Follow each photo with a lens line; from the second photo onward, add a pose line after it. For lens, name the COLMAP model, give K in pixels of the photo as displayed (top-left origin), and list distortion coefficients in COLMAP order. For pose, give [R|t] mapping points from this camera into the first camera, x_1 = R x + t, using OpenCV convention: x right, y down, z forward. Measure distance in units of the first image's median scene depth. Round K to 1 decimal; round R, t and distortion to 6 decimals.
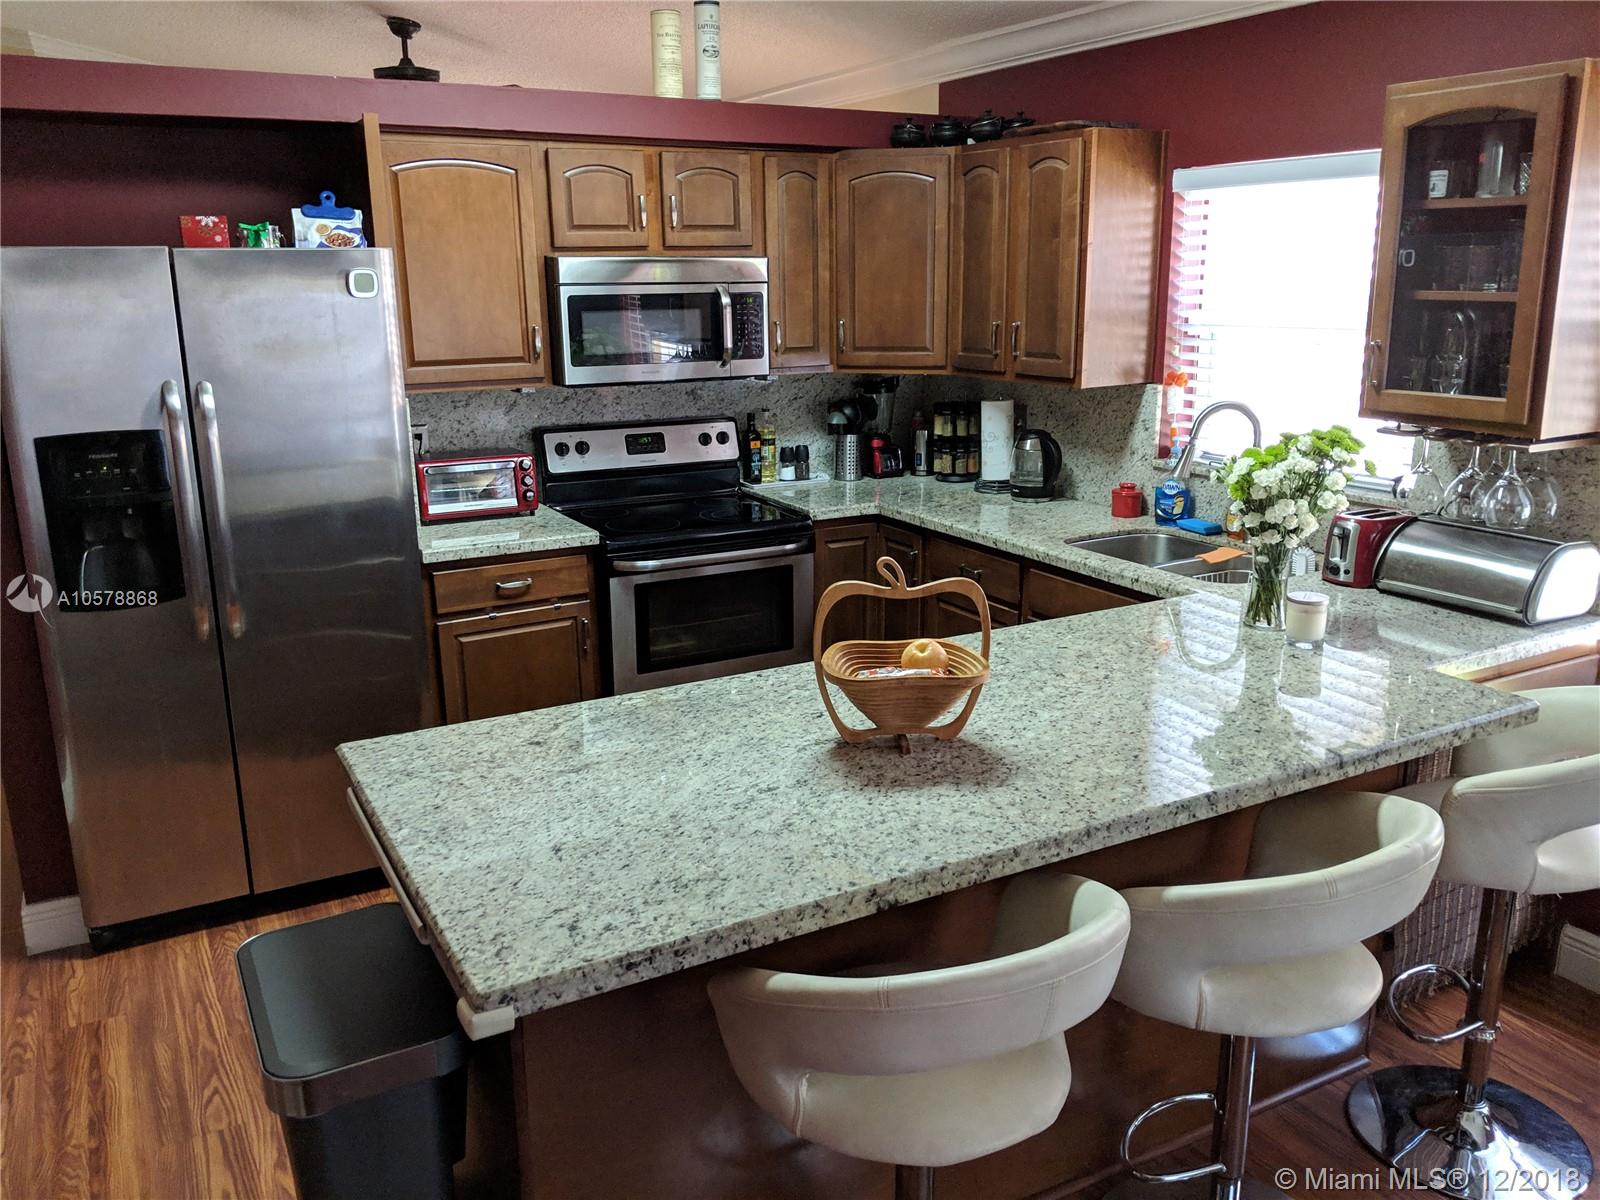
lens RADIAL K [[1287.0, 0, 811.7], [0, 1287.0, 597.9], [0, 0, 1]] dist [0.044277, -0.057959]
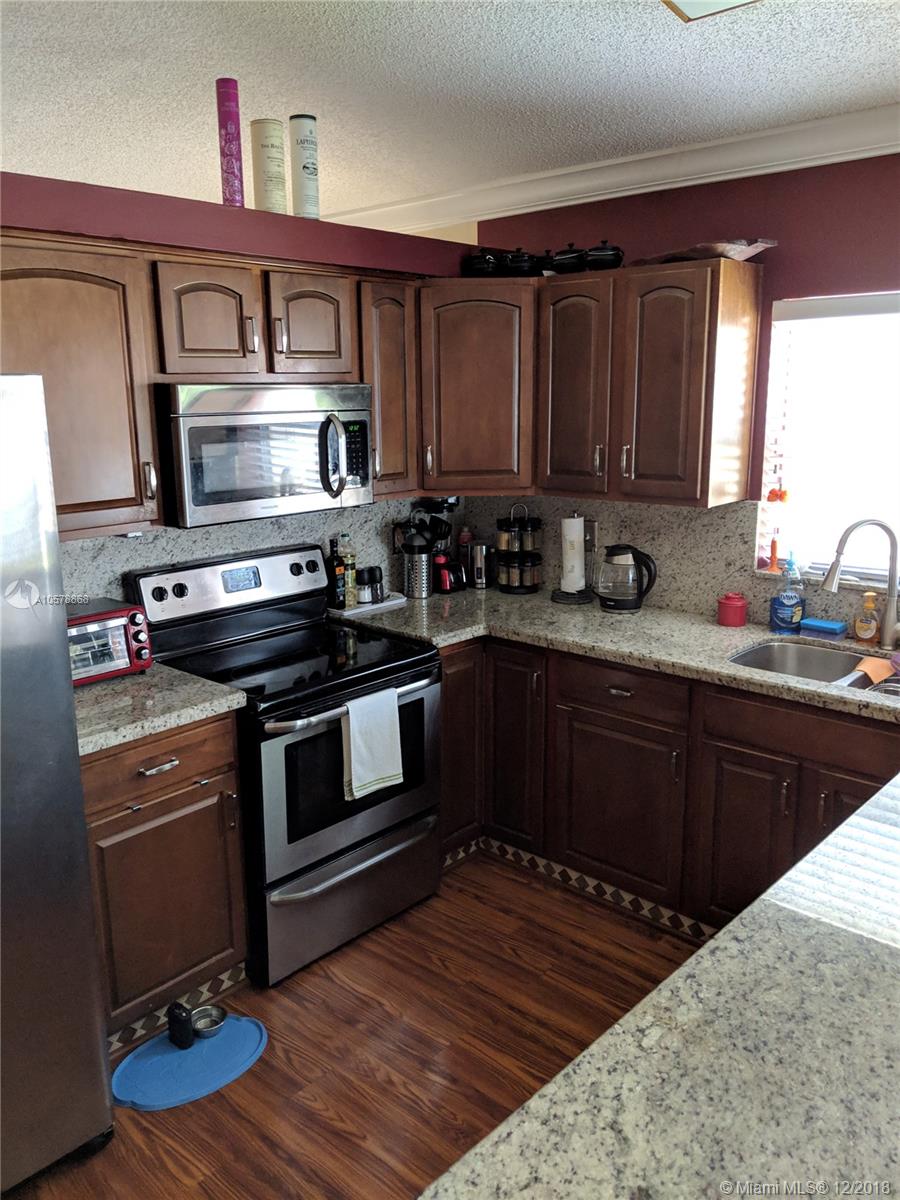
lens RADIAL K [[965.3, 0, 441.2], [0, 965.3, 599.3], [0, 0, 1]] dist [0.044277, -0.057959]
pose [[0.951352, -0.070082, 0.300030, -0.208187], [0.080237, 0.996541, -0.021642, -0.080278], [-0.297475, 0.044663, 0.953684, 0.289754]]
